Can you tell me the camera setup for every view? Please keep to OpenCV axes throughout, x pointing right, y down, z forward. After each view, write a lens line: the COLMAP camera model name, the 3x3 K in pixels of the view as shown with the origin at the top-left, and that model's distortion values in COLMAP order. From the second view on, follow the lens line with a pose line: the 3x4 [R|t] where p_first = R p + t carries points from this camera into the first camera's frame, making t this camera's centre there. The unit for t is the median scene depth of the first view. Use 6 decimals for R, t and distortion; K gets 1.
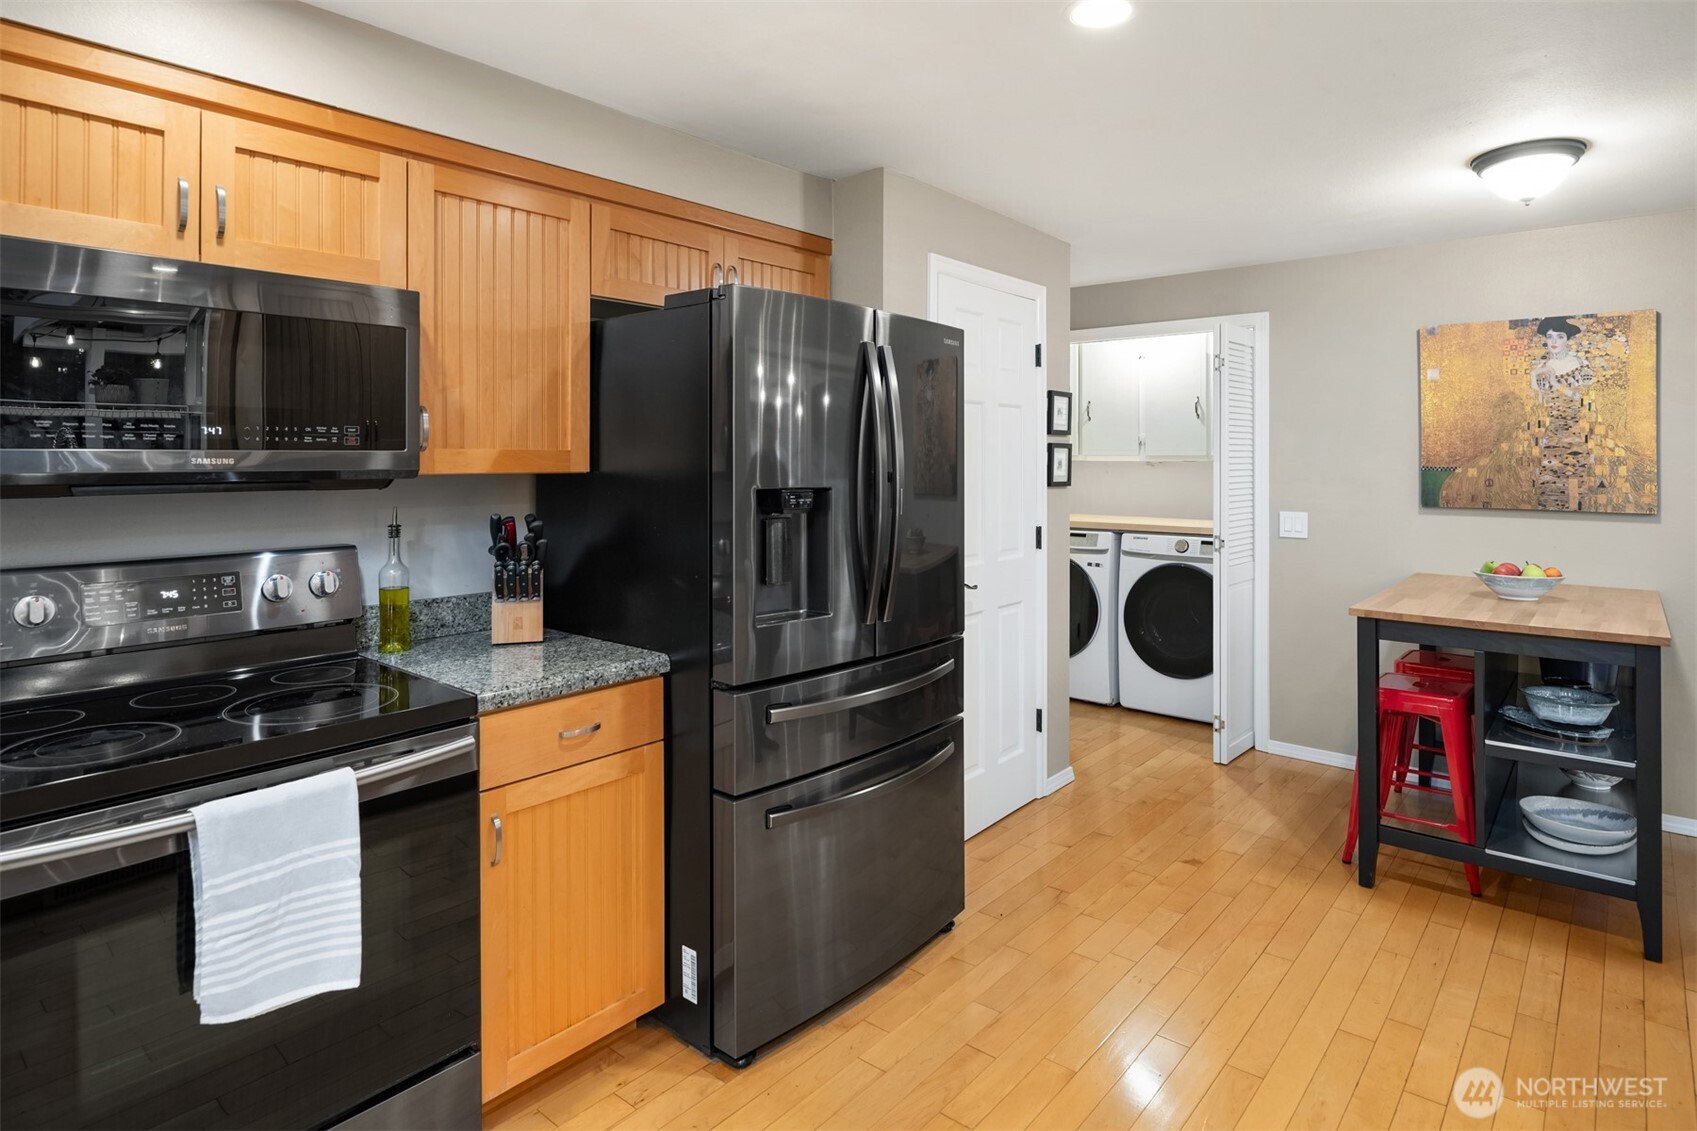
lens RADIAL K [[918.8, 0, 853.5], [0, 918.8, 458.9], [0, 0, 1]] dist [-0.003812, -0.001611]
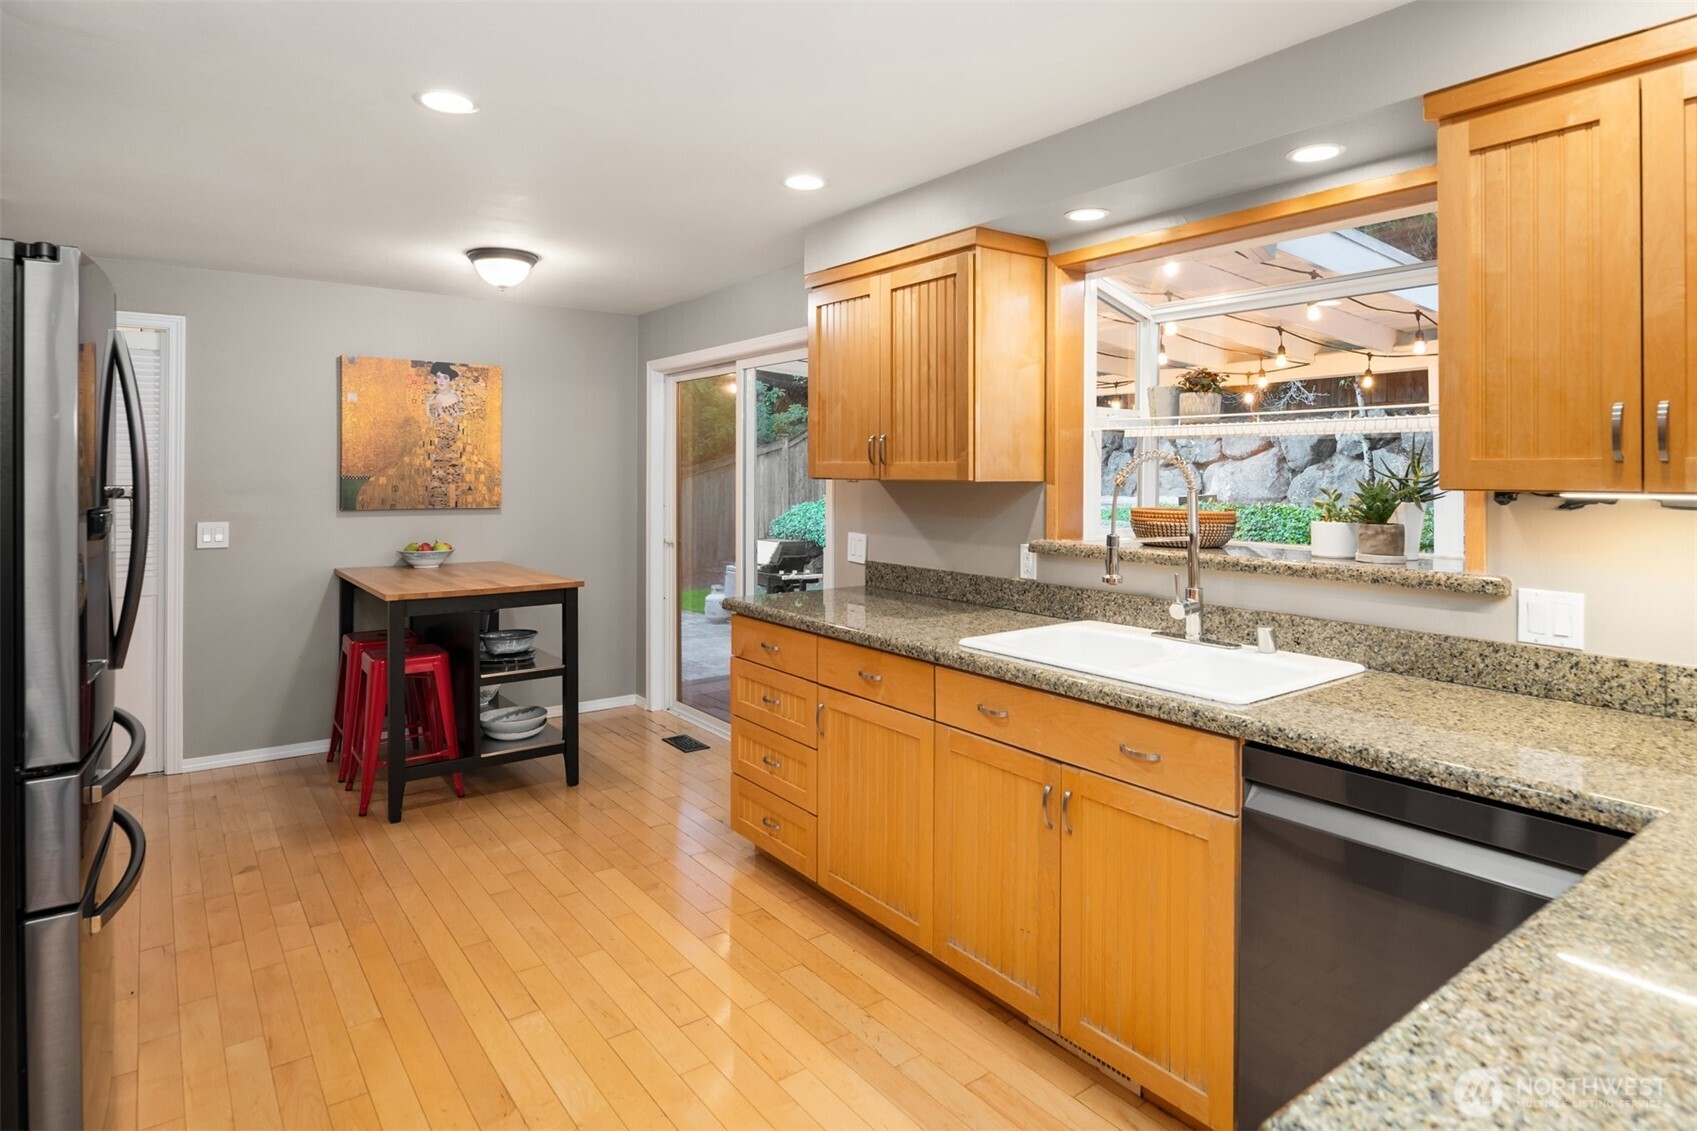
lens RADIAL K [[939.9, 0, 857.3], [0, 939.9, 476.0], [0, 0, 1]] dist [-0.000973, -0.001224]
pose [[0.232315, -0.003901, 0.972633, -0.418043], [-0.002143, 0.999987, 0.004523, 0.001925], [-0.972638, -0.003135, 0.232304, 0.100007]]
